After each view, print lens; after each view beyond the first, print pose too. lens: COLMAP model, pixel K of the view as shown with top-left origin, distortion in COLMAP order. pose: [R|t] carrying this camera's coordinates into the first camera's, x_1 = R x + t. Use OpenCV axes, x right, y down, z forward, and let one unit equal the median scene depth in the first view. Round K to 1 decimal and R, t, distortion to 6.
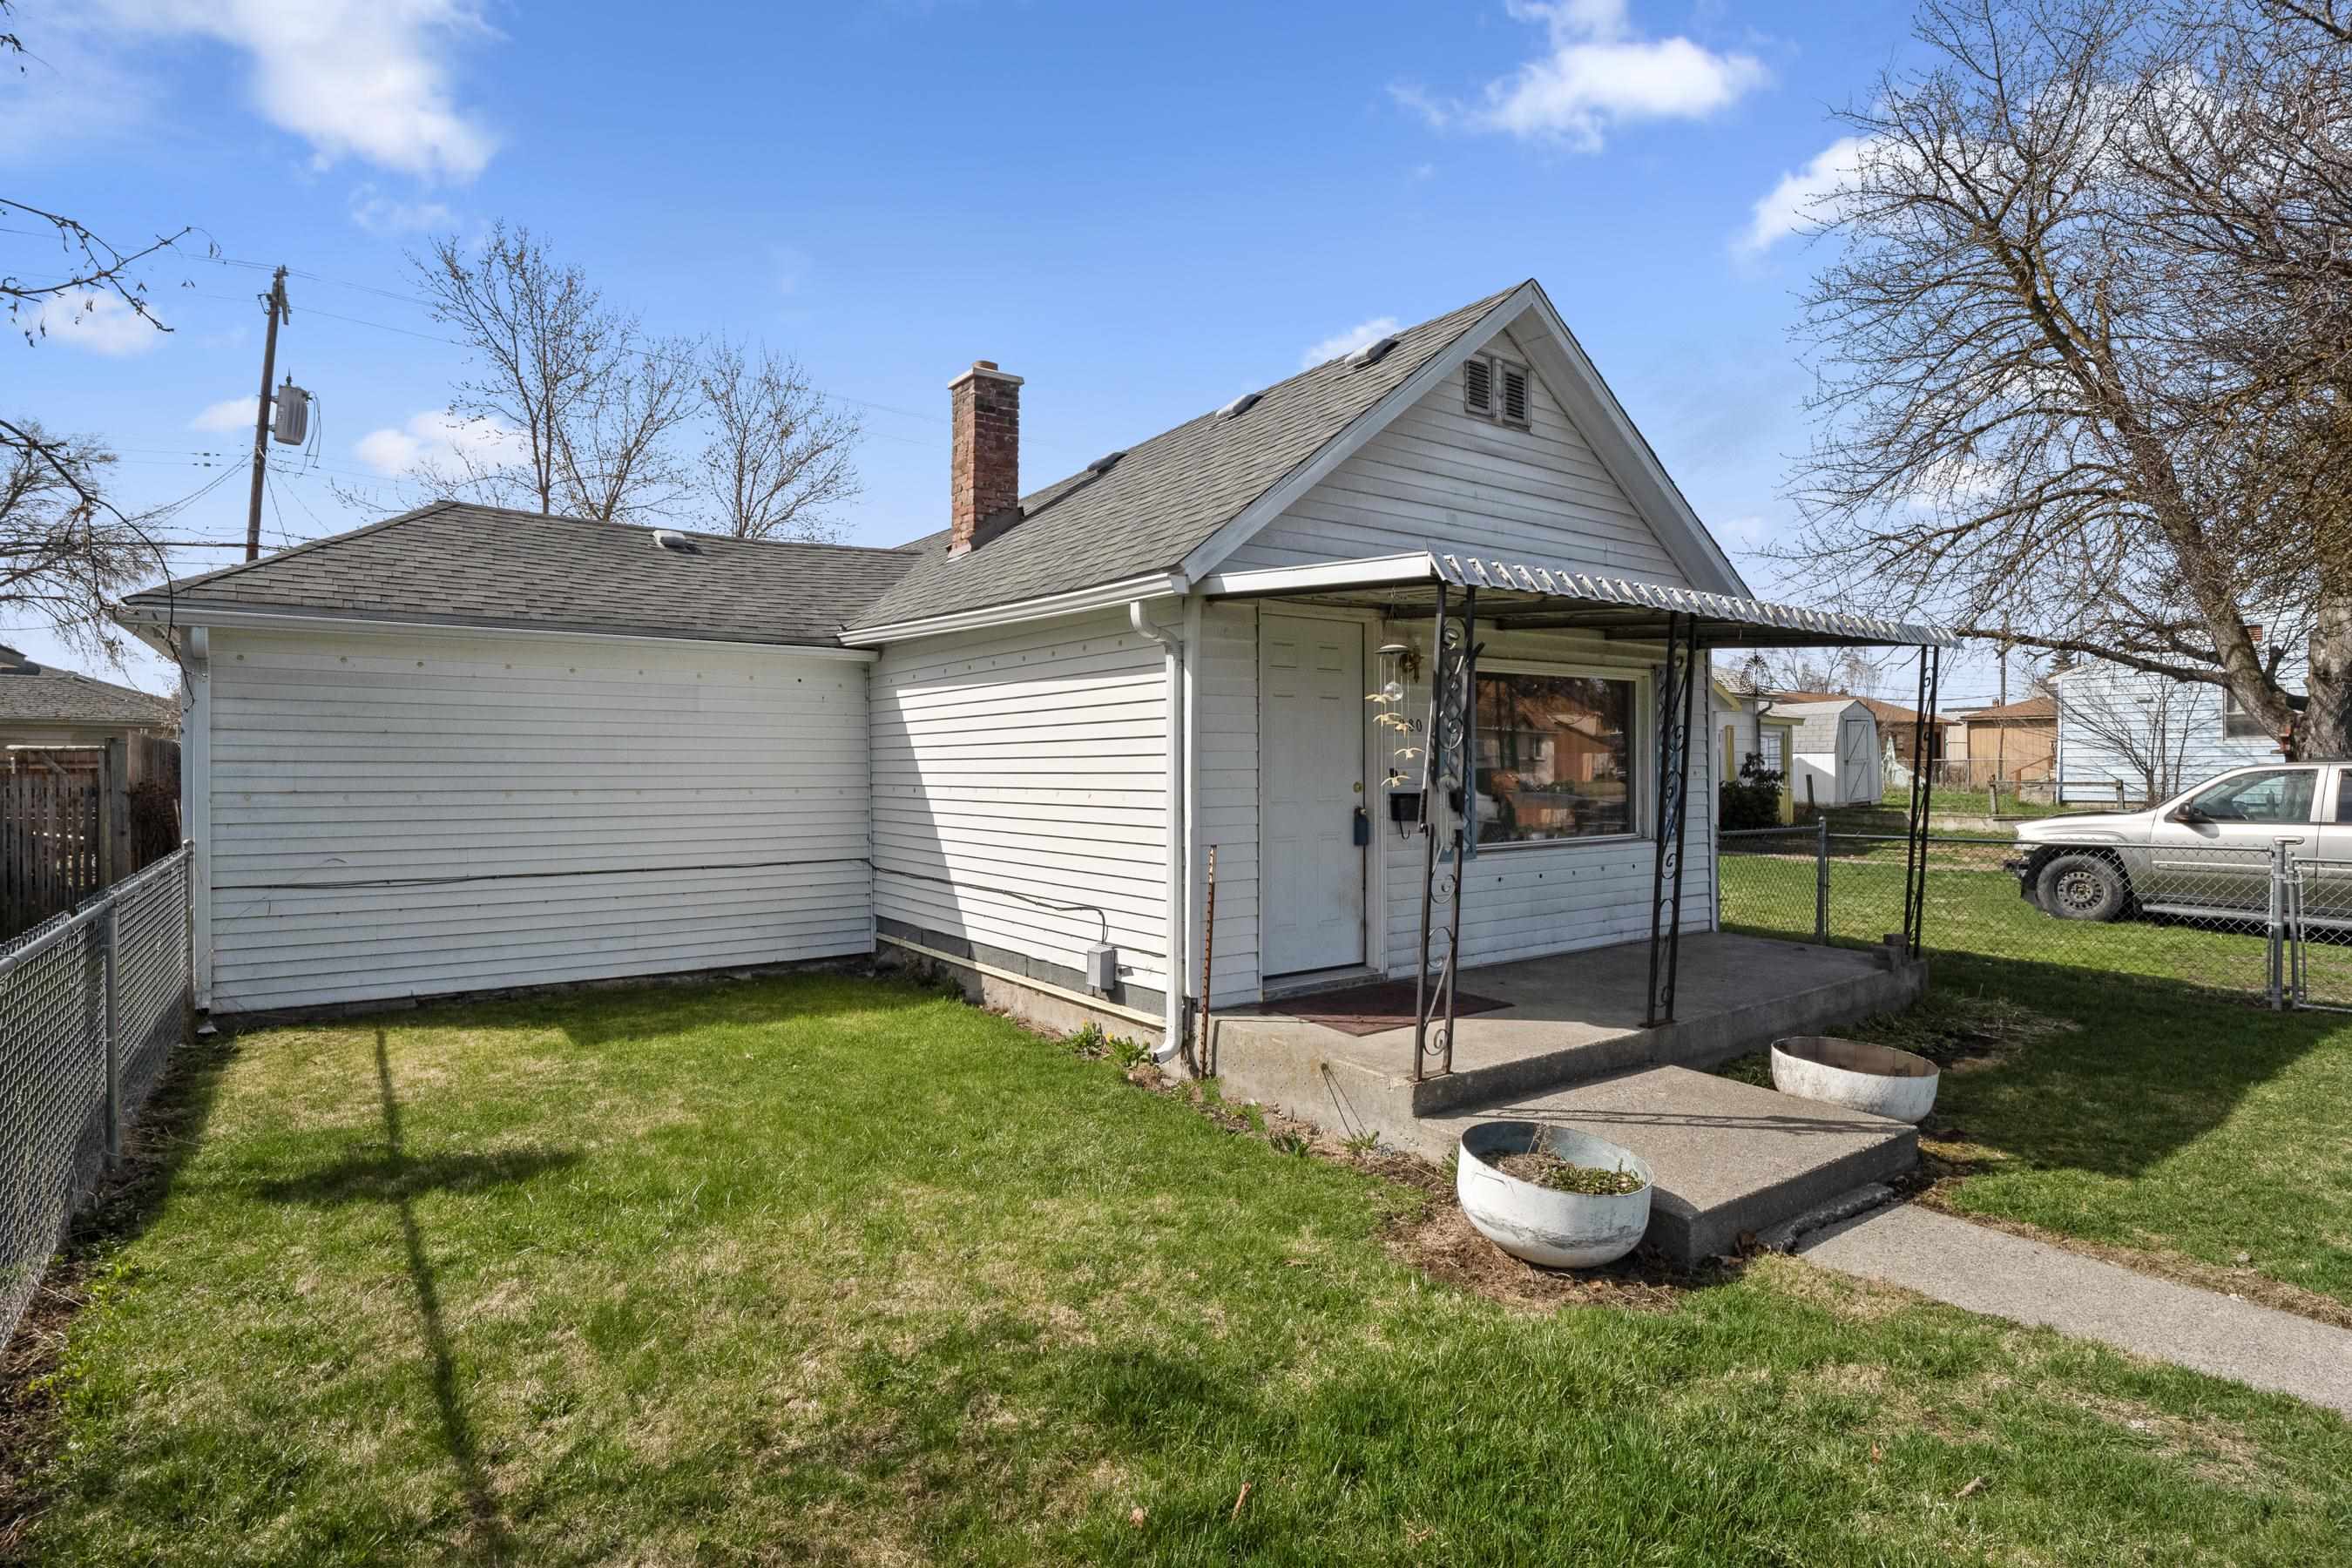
lens RADIAL K [[1160.6, 0, 1157.2], [0, 1160.6, 781.9], [0, 0, 1]] dist [-0.008195, -0.005358]
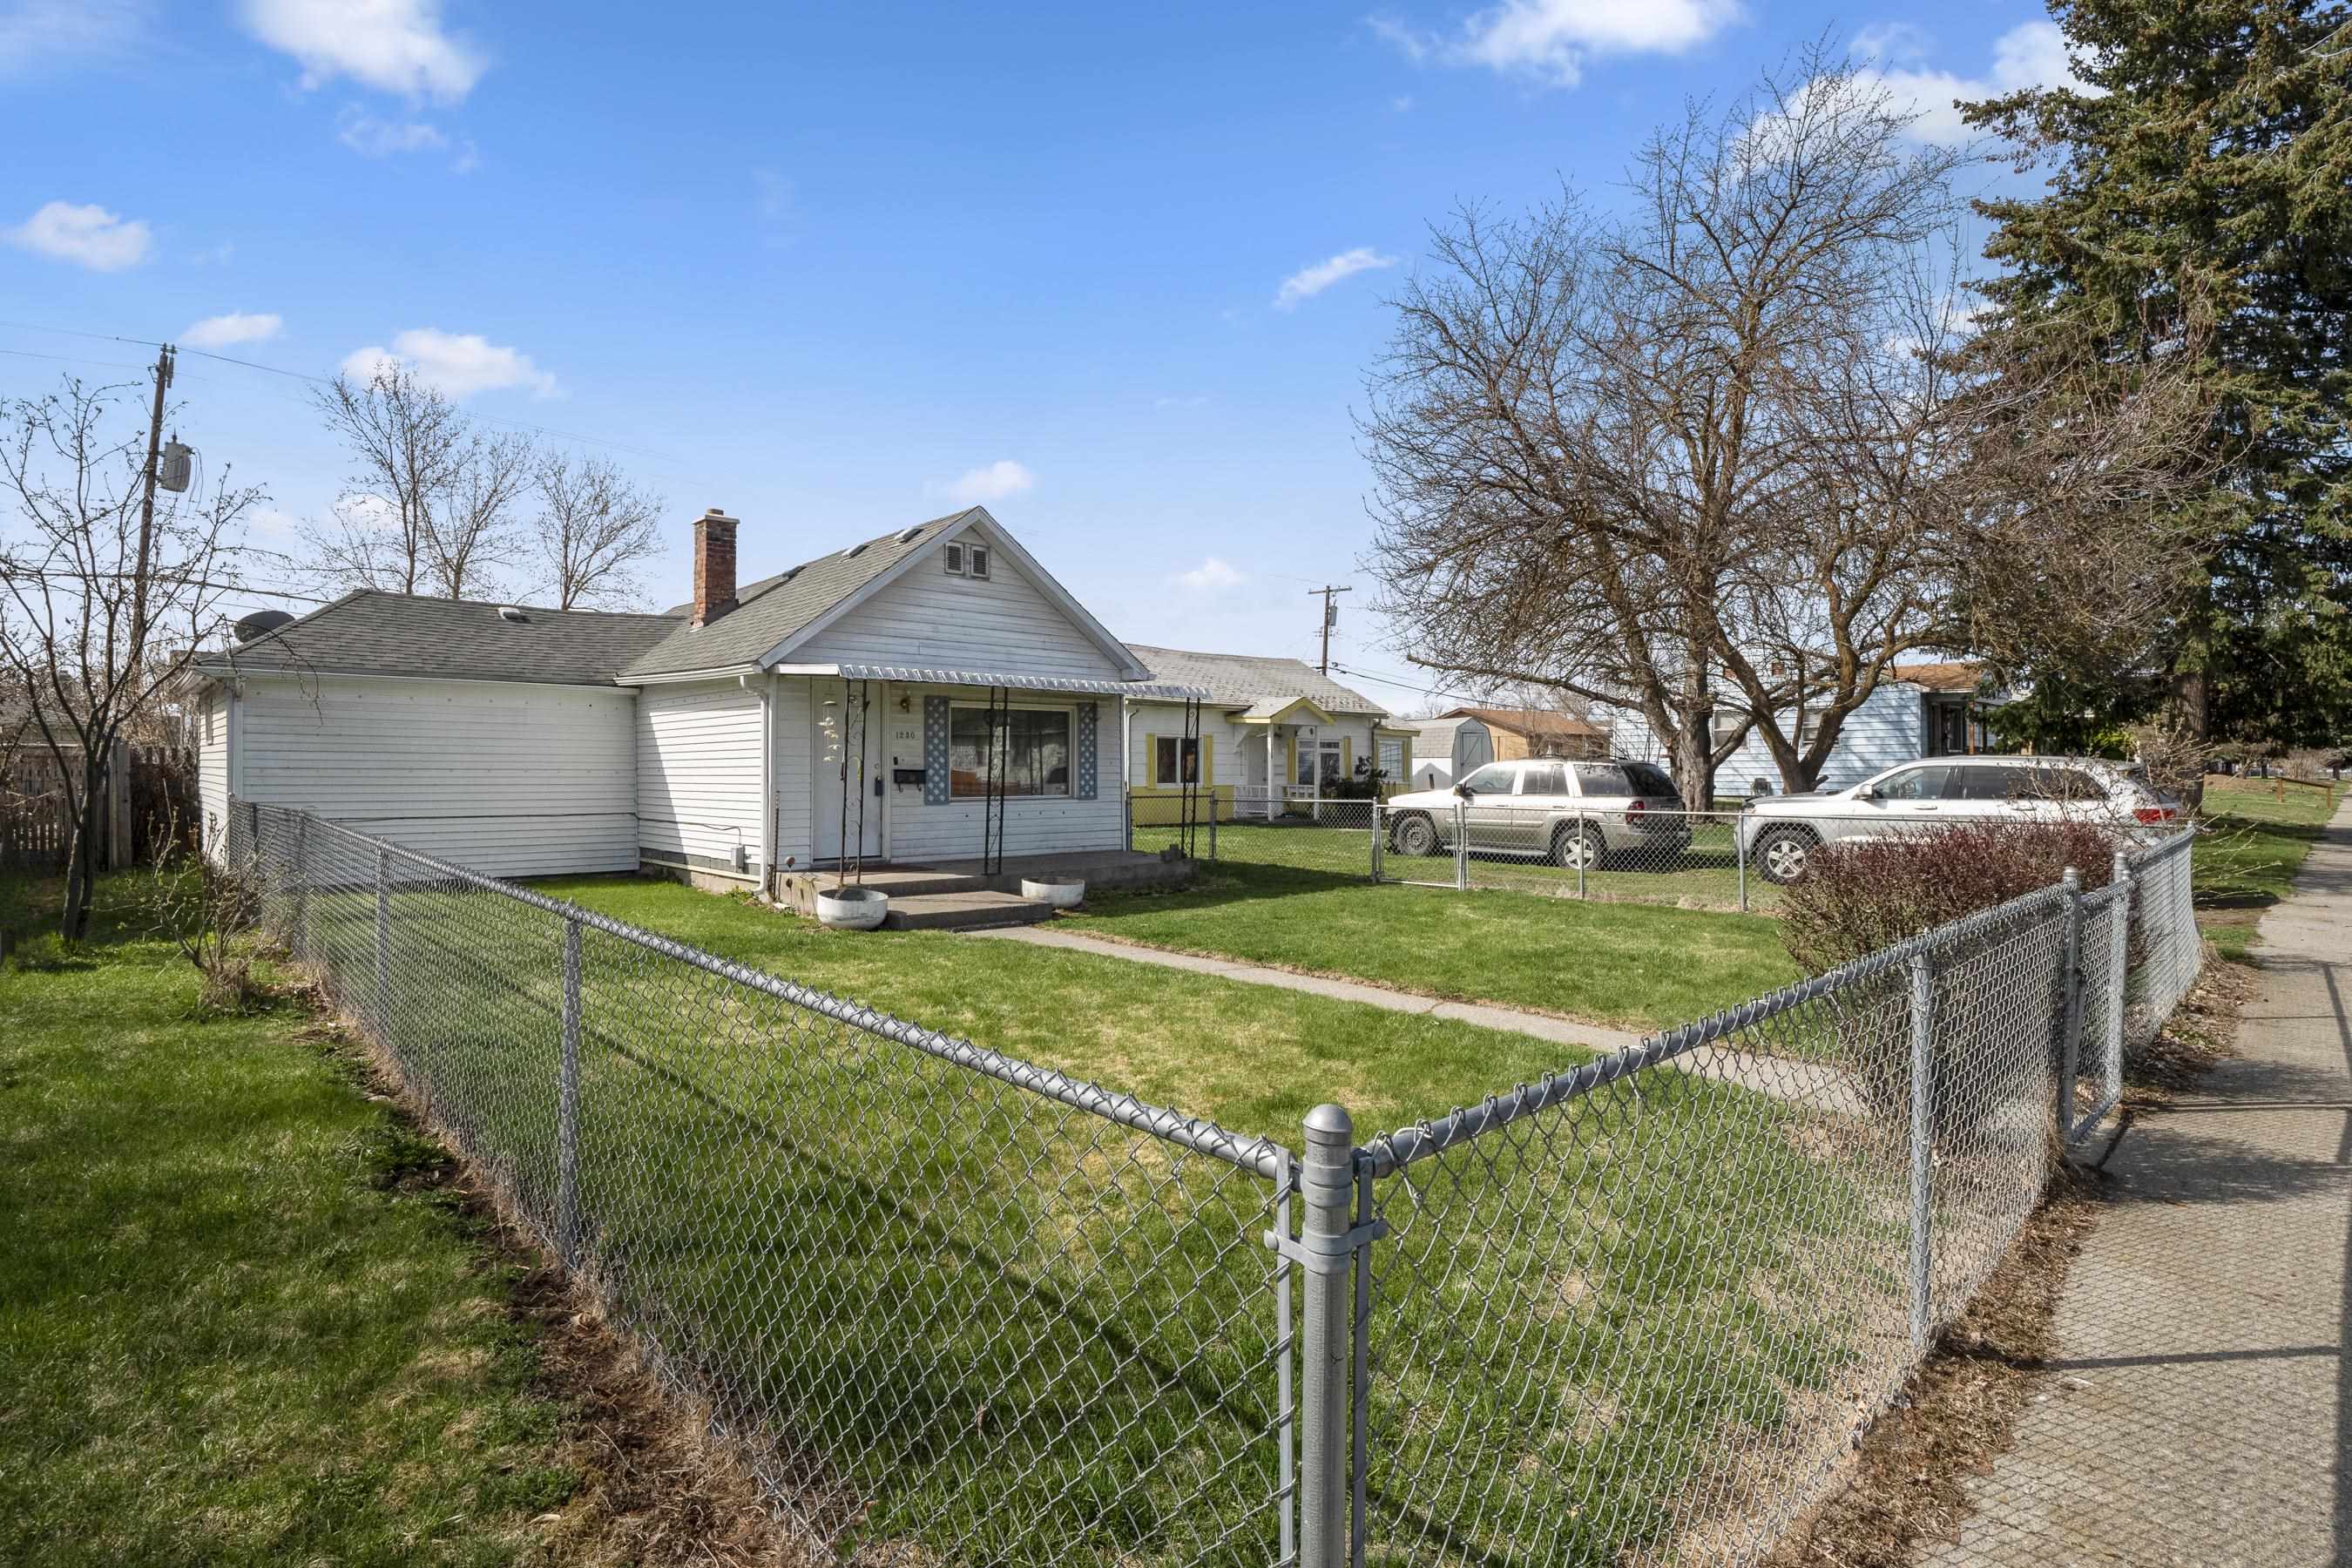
lens RADIAL K [[1160.6, 0, 1173.8], [0, 1160.6, 784.5], [0, 0, 1]] dist [-0.008195, -0.005358]
pose [[0.992591, 0.002570, 0.121480, 0.297601], [-0.002231, 0.999993, -0.002927, 0.027455], [-0.121486, 0.002634, 0.992590, -0.698549]]
